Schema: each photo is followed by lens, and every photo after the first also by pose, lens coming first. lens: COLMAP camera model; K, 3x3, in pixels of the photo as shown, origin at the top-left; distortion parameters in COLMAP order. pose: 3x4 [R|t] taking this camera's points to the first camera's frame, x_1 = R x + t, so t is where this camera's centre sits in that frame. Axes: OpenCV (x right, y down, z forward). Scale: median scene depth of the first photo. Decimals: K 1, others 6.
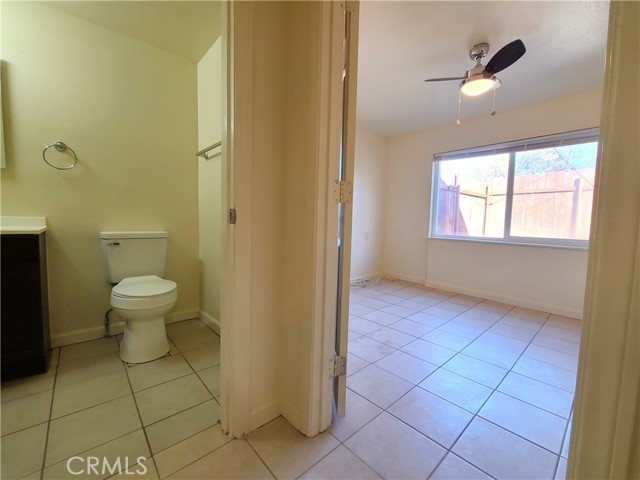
lens RADIAL K [[262.9, 0, 318.5], [0, 262.9, 237.3], [0, 0, 1]] dist [0.000278, -0.000971]
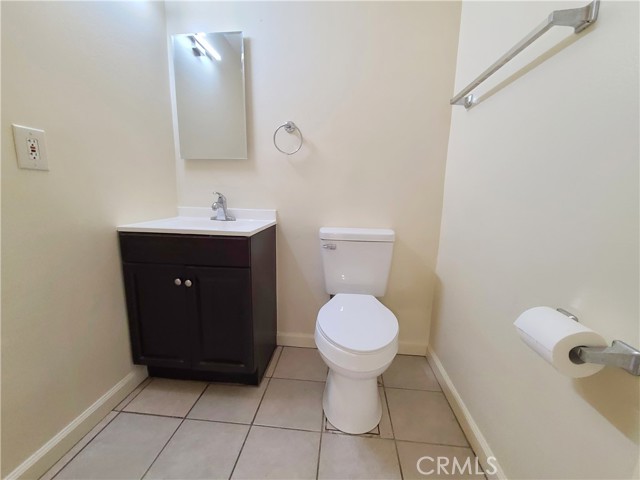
lens RADIAL K [[262.9, 0, 322.5], [0, 262.9, 236.0], [0, 0, 1]] dist [0.000278, -0.000971]
pose [[0.684916, 0.107933, -0.720583, -0.243364], [-0.053023, 0.993729, 0.098448, -0.078181], [0.726690, -0.029221, 0.686344, 0.457823]]
